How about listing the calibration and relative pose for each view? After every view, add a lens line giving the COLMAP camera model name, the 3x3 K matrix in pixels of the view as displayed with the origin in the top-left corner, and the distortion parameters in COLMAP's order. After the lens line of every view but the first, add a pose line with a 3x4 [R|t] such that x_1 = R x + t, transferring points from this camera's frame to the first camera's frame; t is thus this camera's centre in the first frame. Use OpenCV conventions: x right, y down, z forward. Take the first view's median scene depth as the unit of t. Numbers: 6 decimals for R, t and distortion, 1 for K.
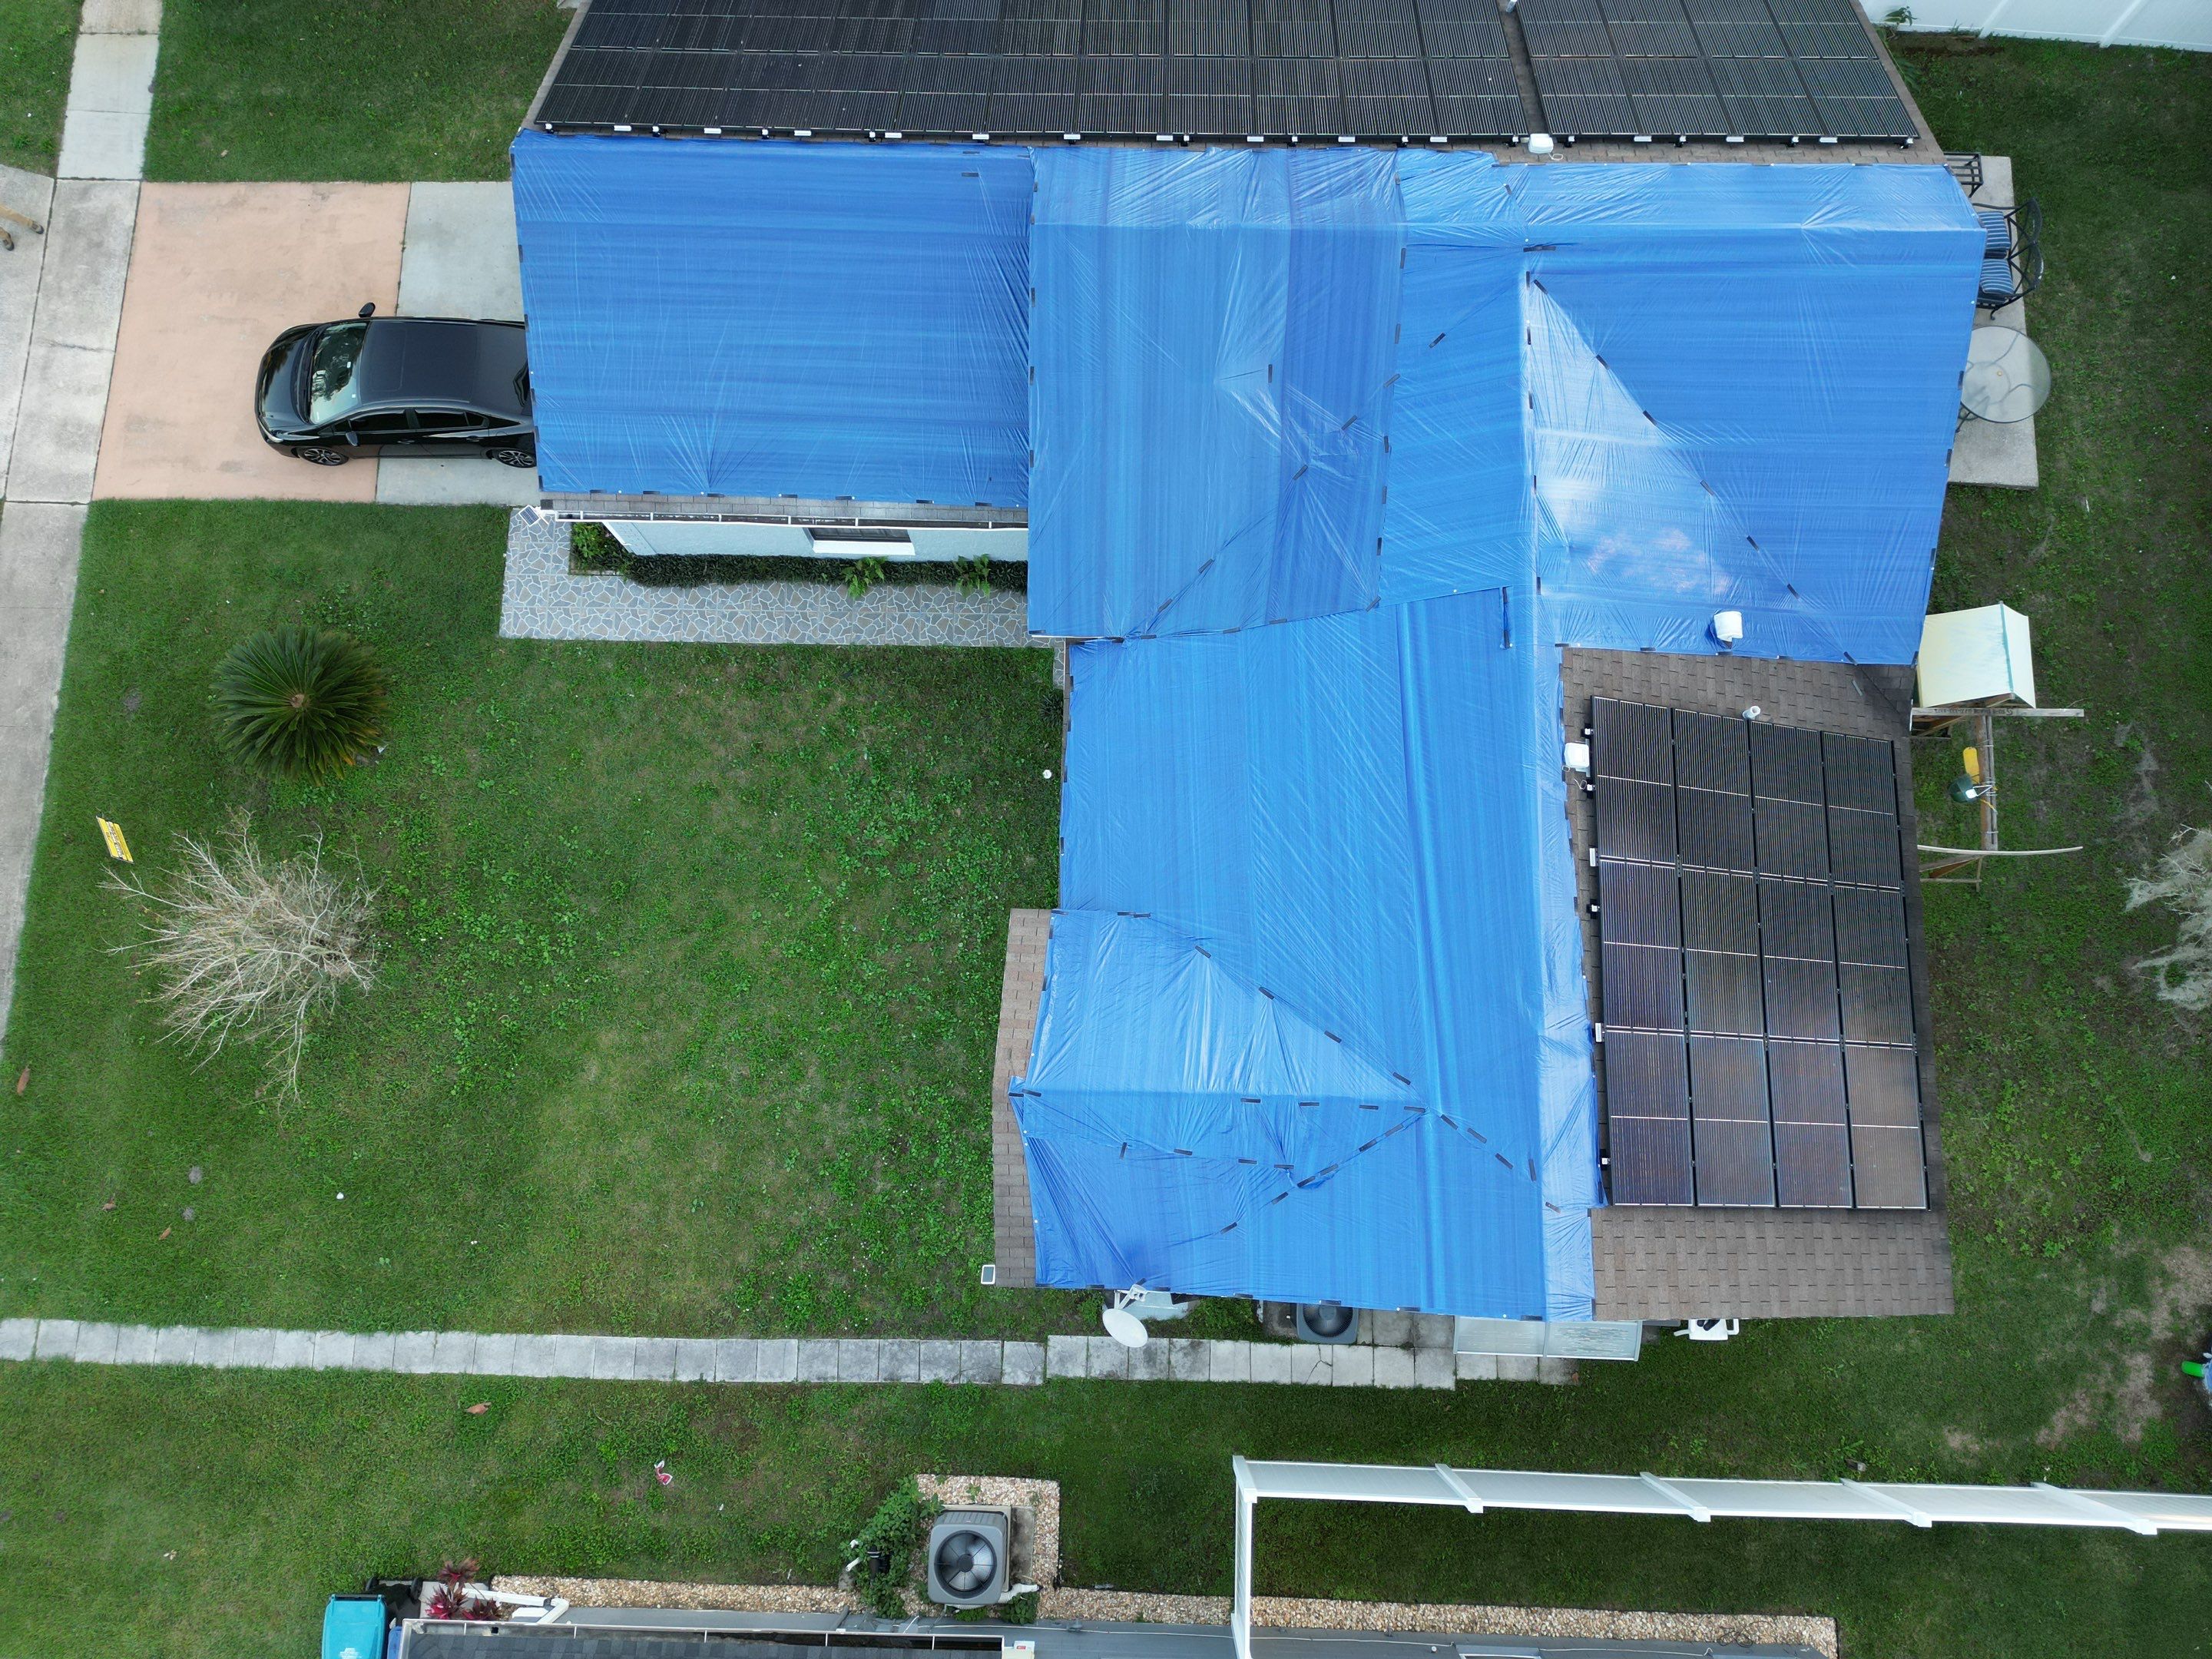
lens RADIAL K [[1535.4, 0, 1102.5], [0, 1535.4, 831.0], [0, 0, 1]] dist [0.072613, -0.061221]
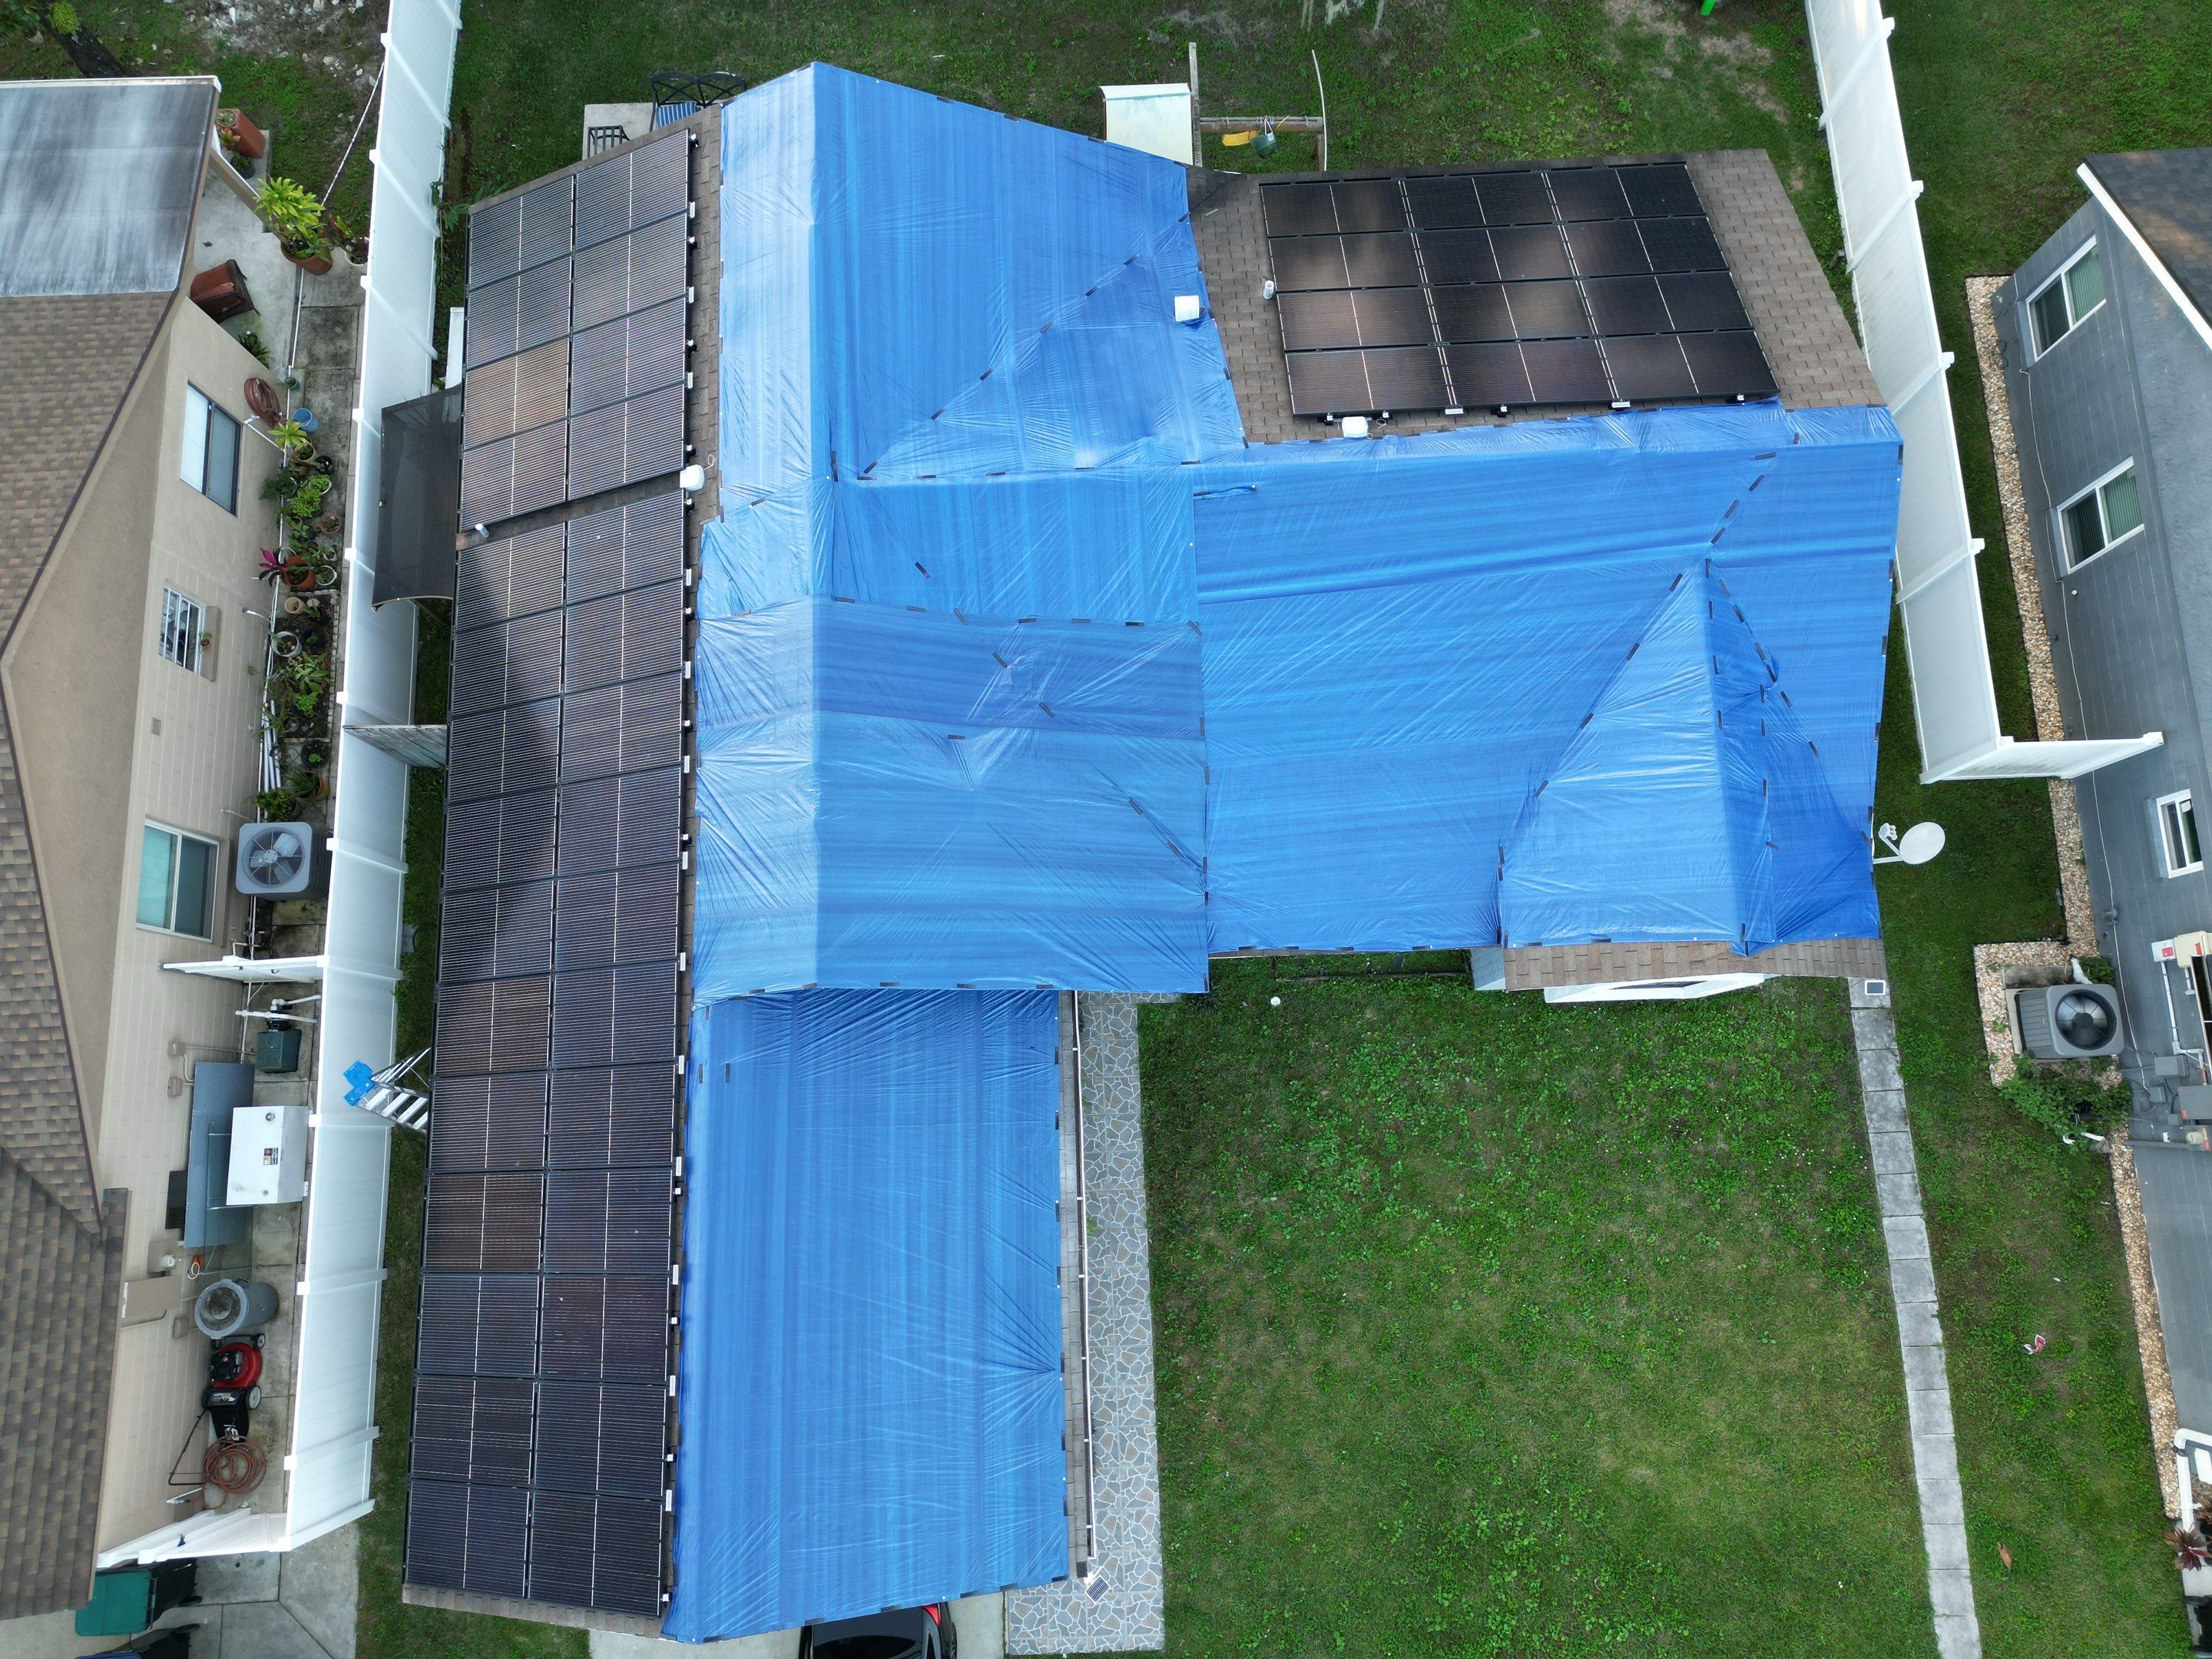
lens RADIAL K [[1535.4, 0, 1102.5], [0, 1535.4, 831.0], [0, 0, 1]] dist [0.072613, -0.061221]
pose [[-0.060024, -0.975966, 0.209494, -0.135430], [0.983632, -0.022110, 0.178827, -0.335422], [-0.169898, 0.216799, 0.961318, 0.075396]]
